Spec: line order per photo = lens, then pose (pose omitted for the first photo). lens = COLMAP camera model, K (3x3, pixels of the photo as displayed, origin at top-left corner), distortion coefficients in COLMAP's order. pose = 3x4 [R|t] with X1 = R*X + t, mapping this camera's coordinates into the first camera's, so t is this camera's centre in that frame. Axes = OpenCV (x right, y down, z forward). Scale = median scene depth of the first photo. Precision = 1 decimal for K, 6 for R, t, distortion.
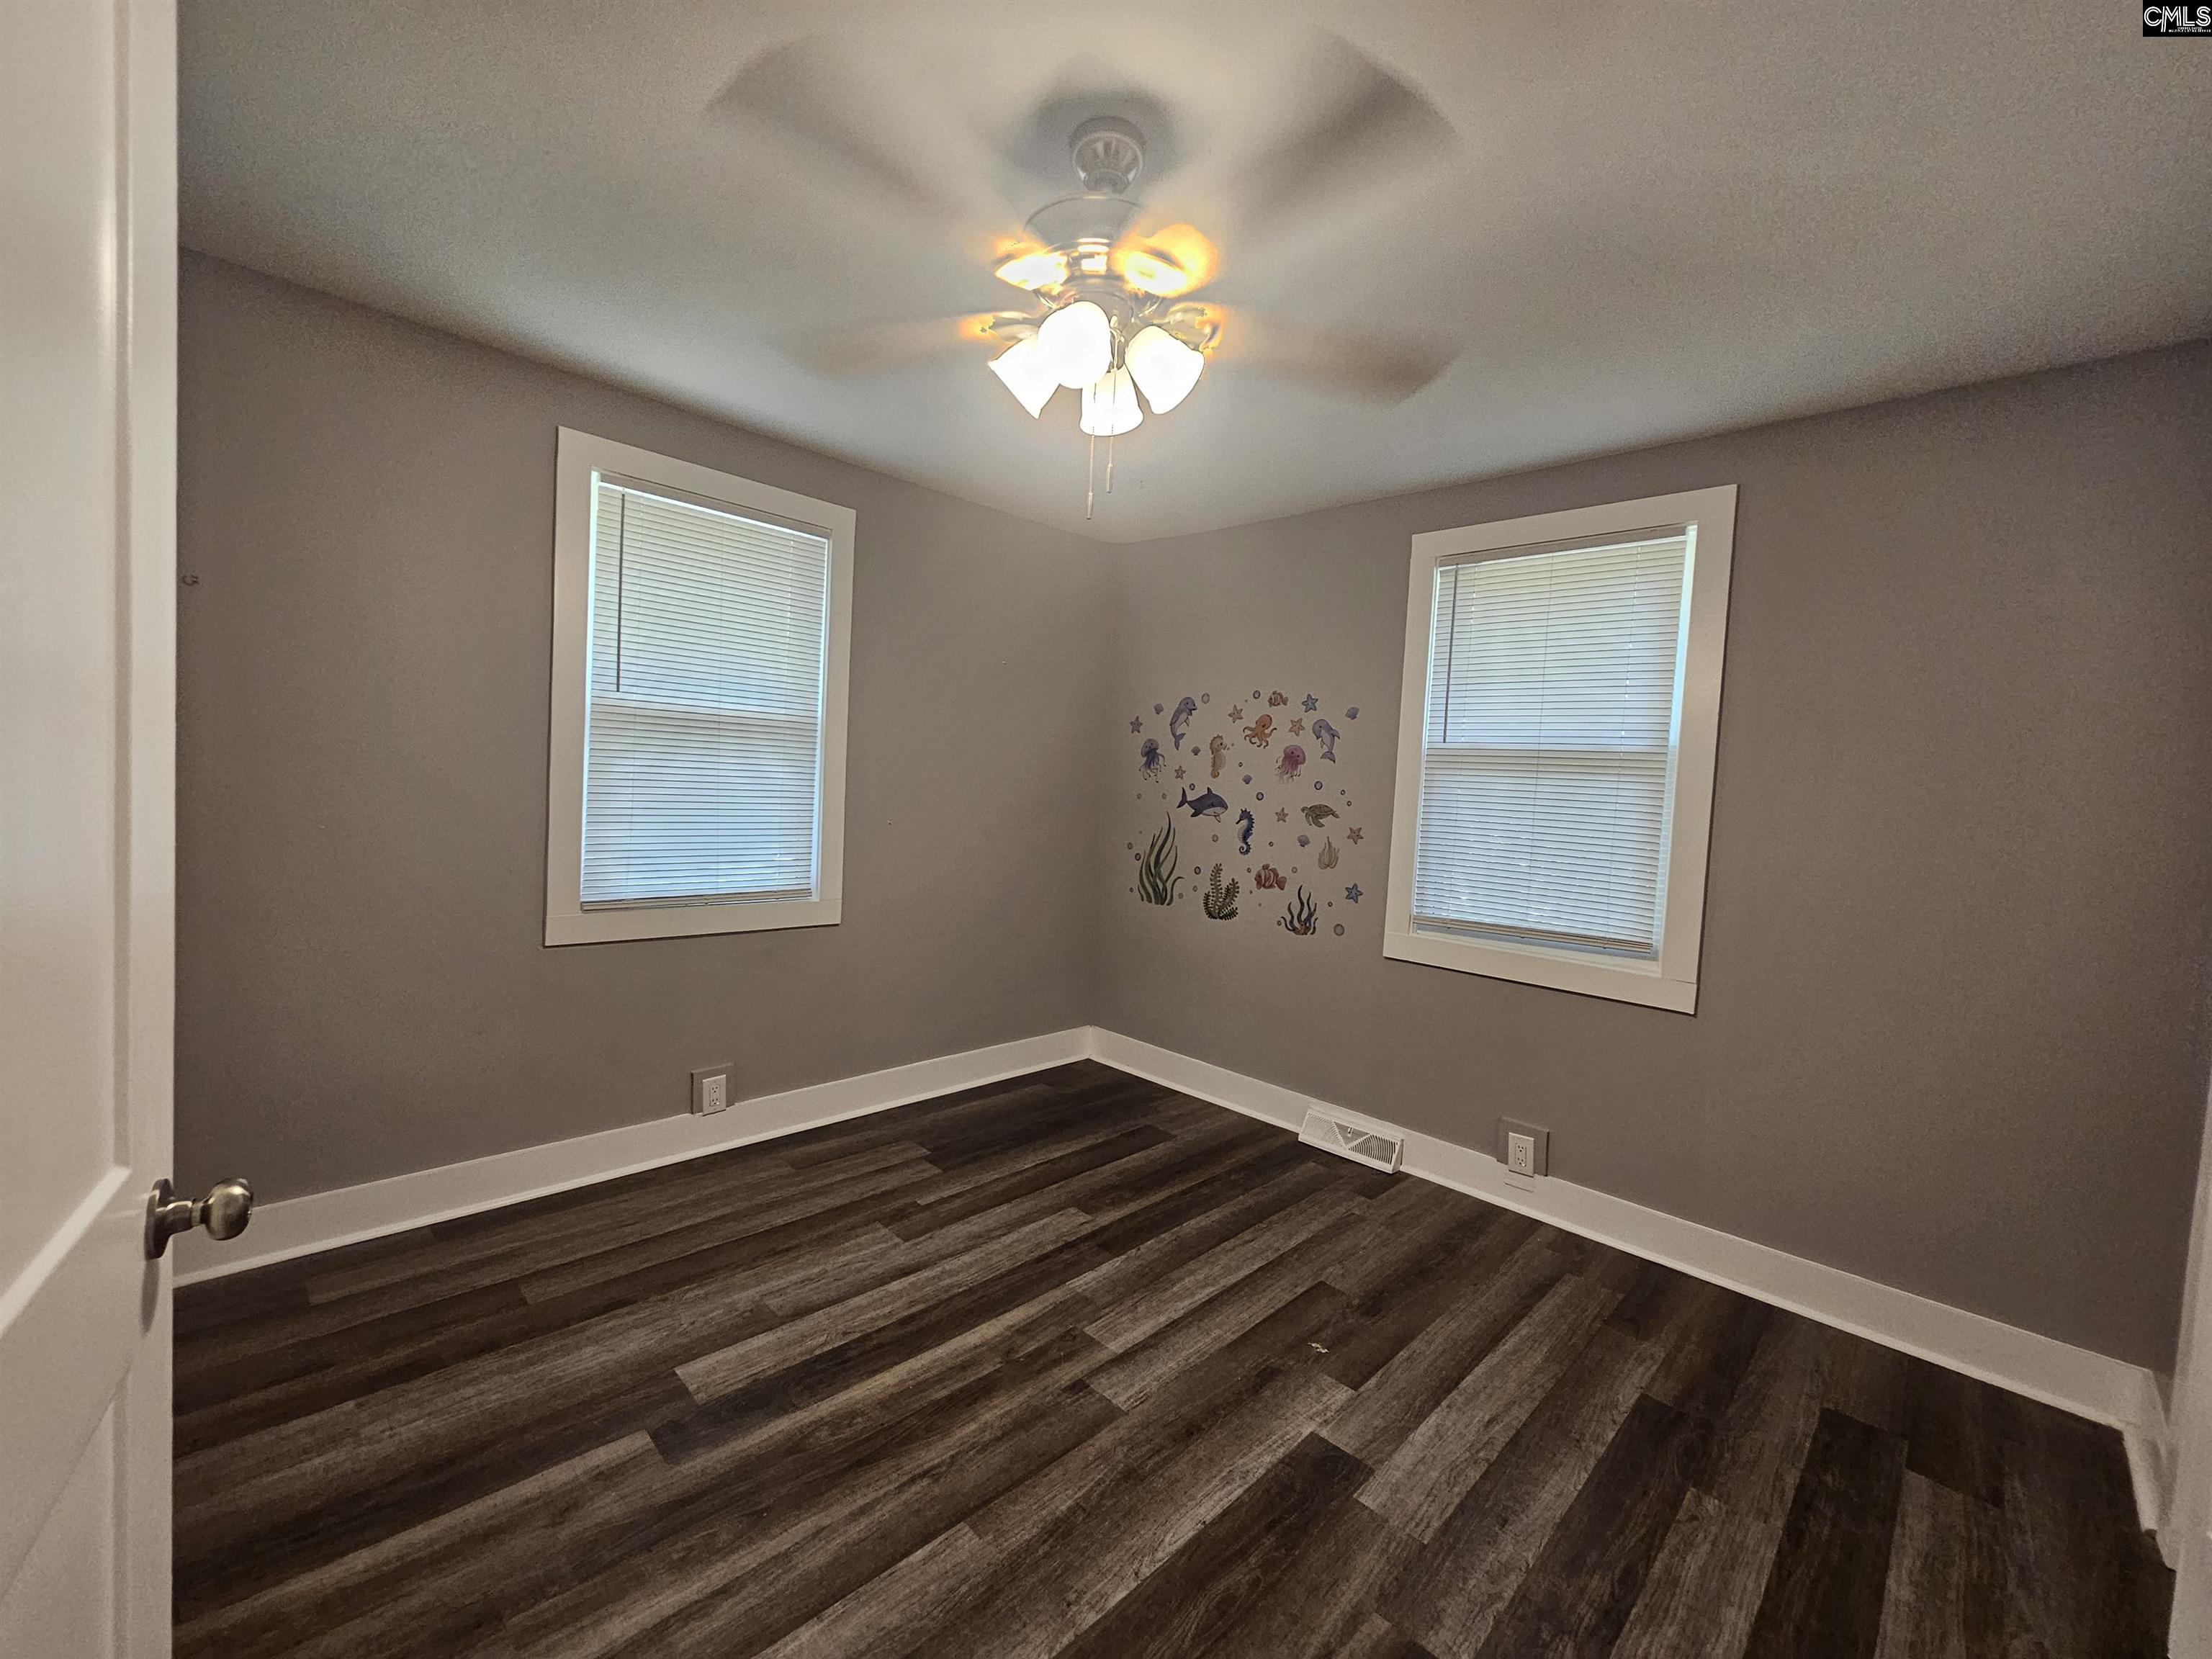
lens RADIAL K [[908.4, 0, 1094.0], [0, 908.4, 821.5], [0, 0, 1]] dist [0.001372, -0.000607]
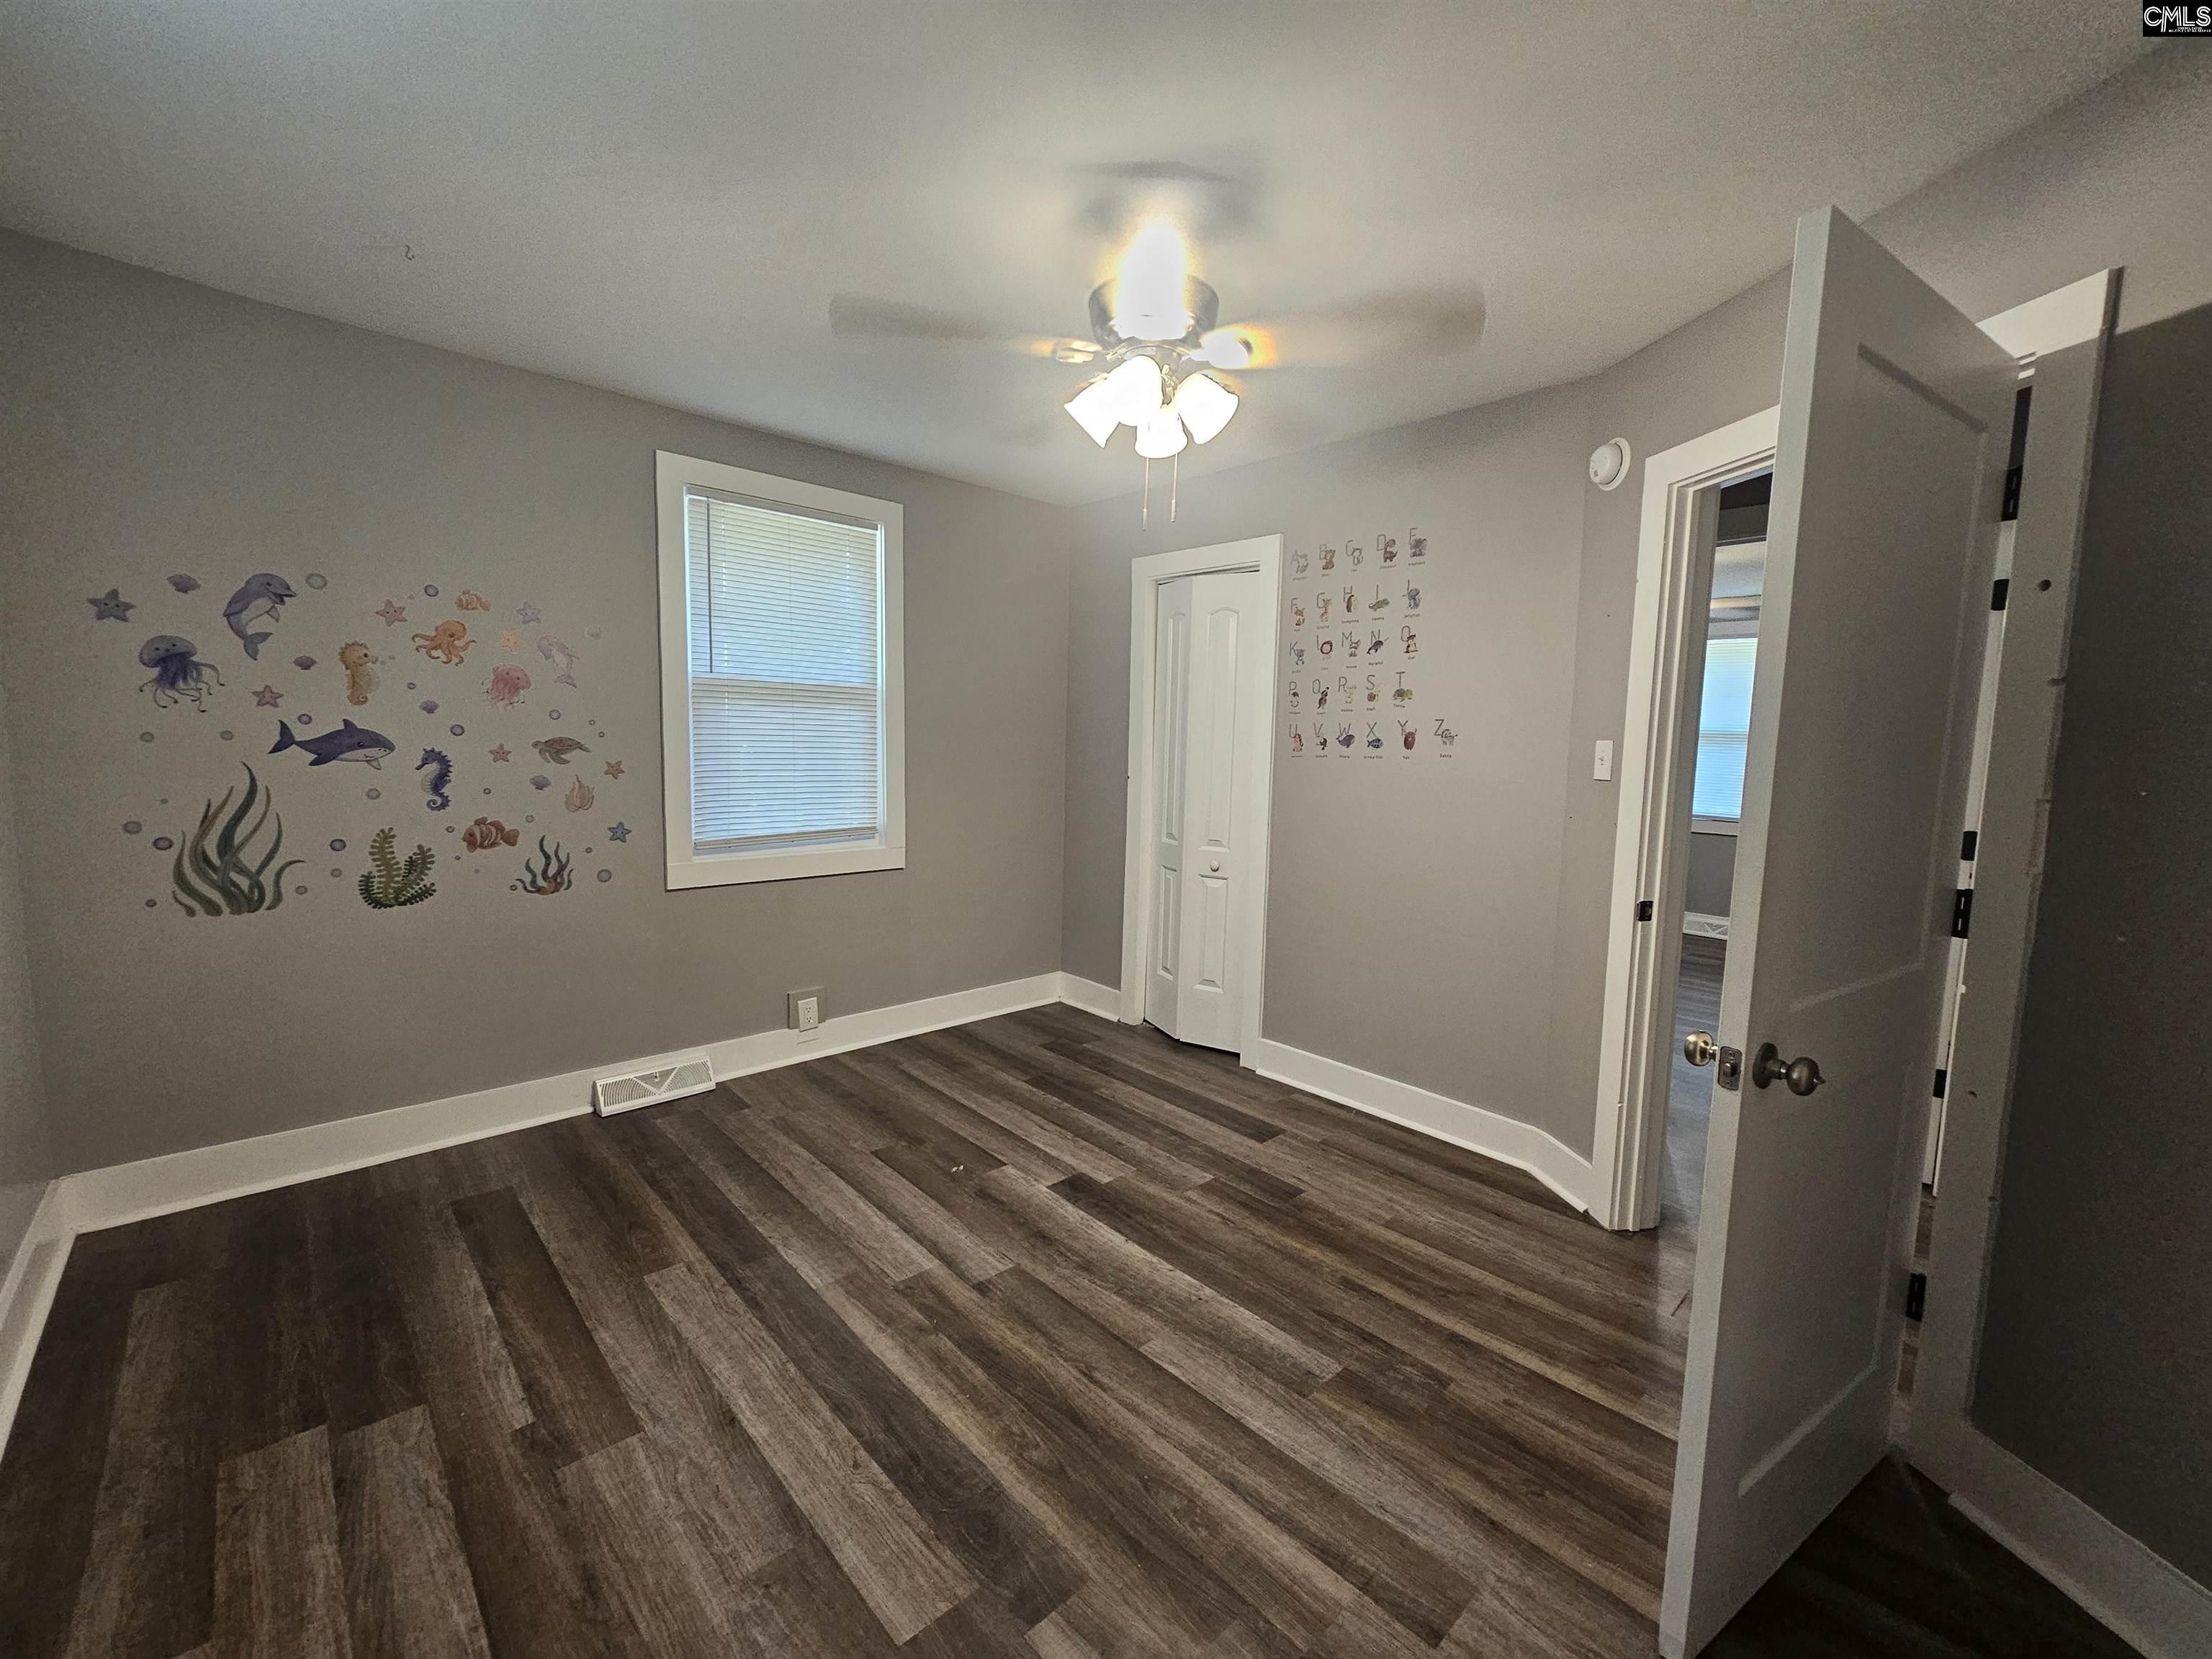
lens RADIAL K [[908.4, 0, 1104.3], [0, 908.4, 823.9], [0, 0, 1]] dist [0.001372, -0.000607]
pose [[0.032293, -0.151163, 0.987981, -0.728849], [0.020291, 0.988392, 0.150562, -0.070109], [-0.999272, 0.015185, 0.034986, 0.575787]]
